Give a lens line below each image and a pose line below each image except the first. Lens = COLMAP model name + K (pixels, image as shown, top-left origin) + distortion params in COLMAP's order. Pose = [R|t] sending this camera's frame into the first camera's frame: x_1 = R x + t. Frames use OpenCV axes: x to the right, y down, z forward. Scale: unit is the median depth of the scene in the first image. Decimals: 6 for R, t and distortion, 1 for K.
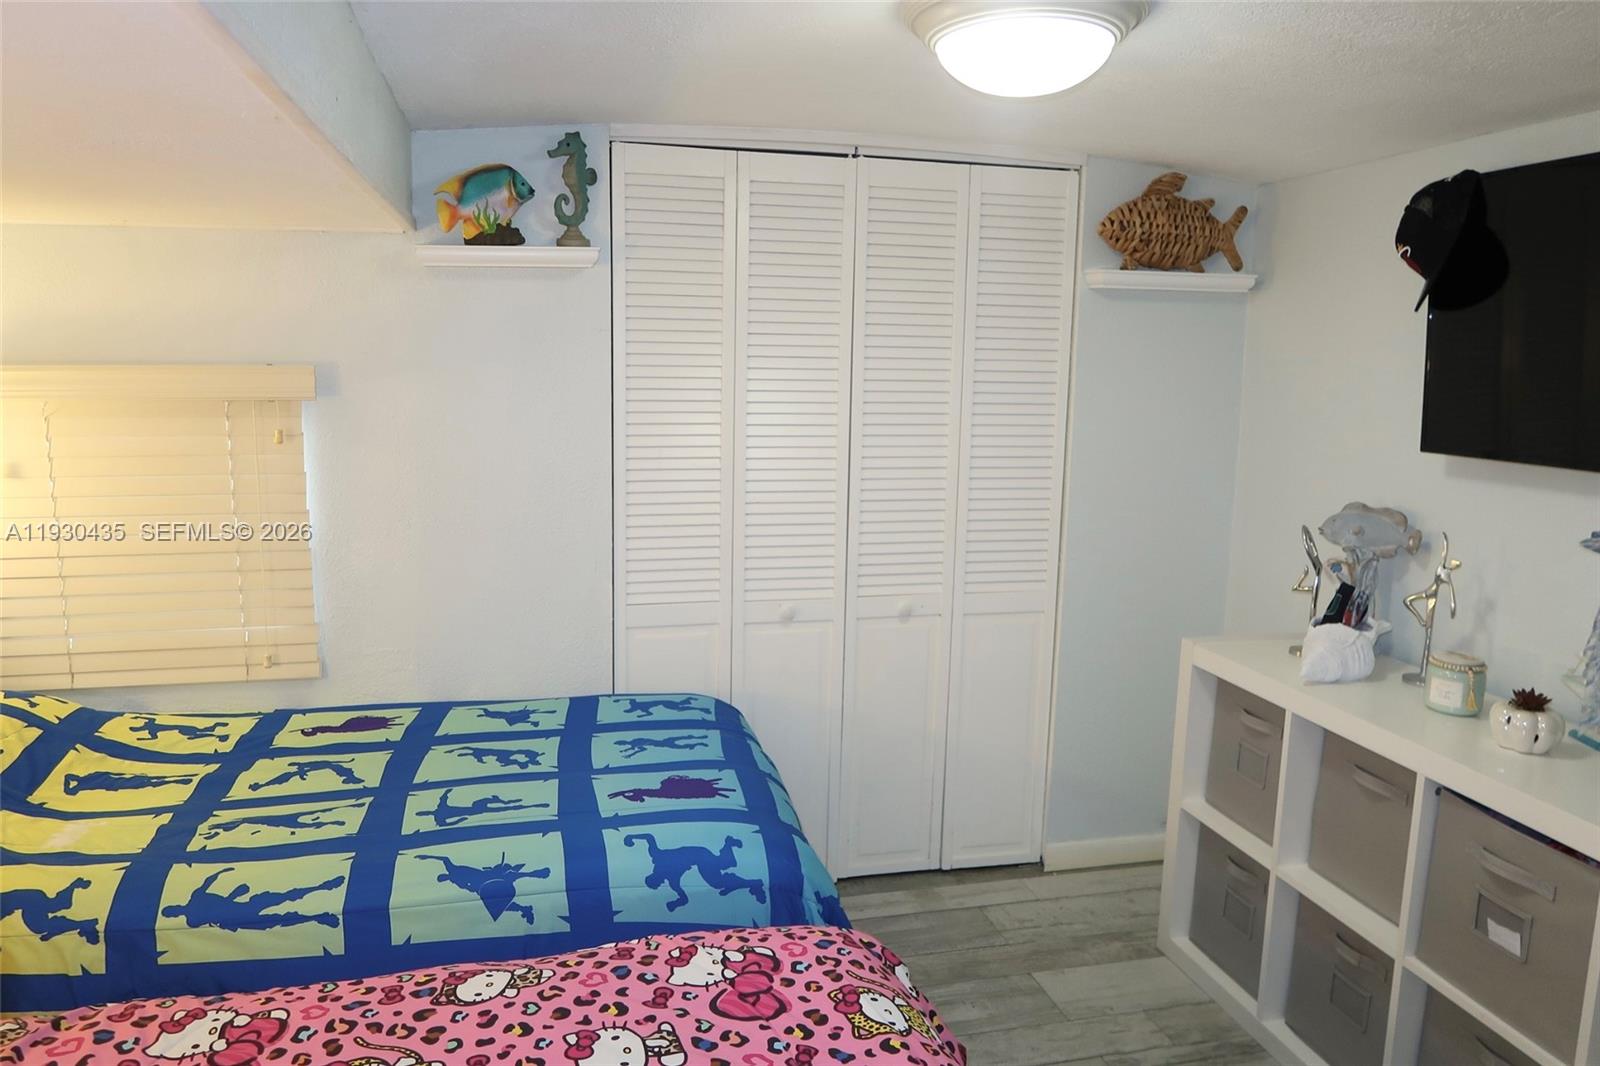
lens RADIAL K [[1096.3, 0, 797.2], [0, 1096.3, 529.3], [0, 0, 1]] dist [-0.026443, 0.012940]
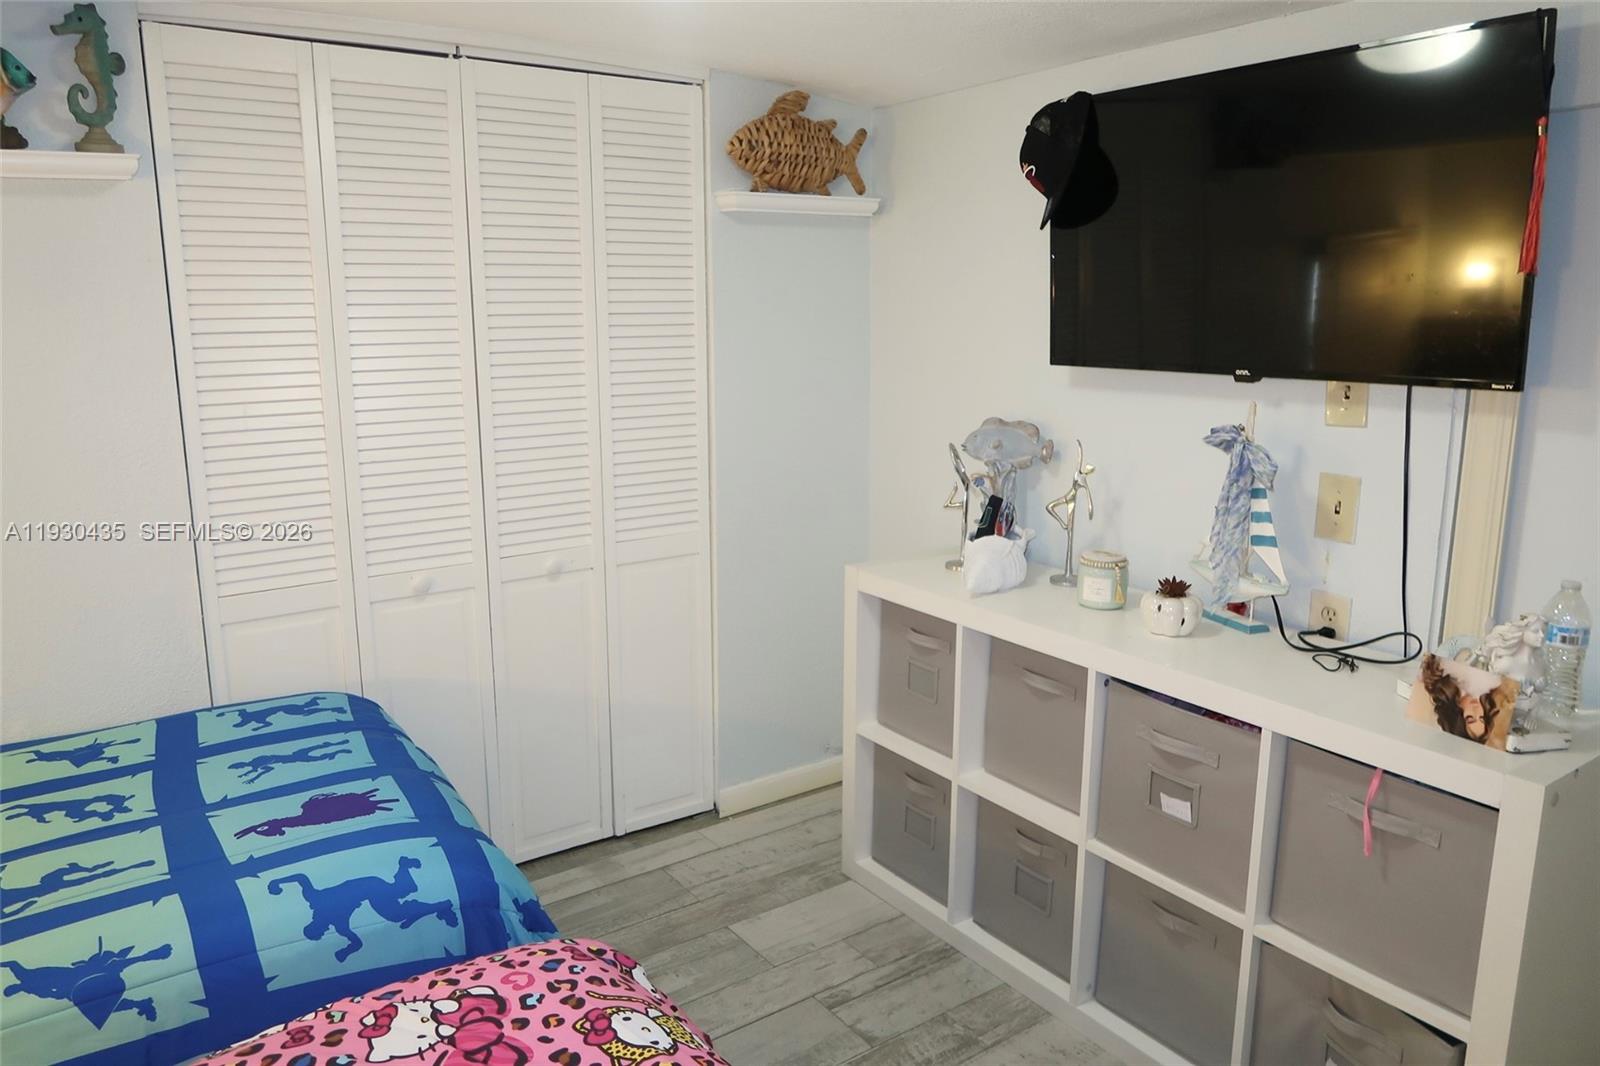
lens RADIAL K [[1096.3, 0, 794.0], [0, 1096.3, 522.5], [0, 0, 1]] dist [-0.026443, 0.012940]
pose [[0.930127, -0.094822, 0.354785, -0.045833], [0.079792, 0.995192, 0.056794, 0.000521], [-0.358465, -0.024517, 0.933221, 0.094765]]
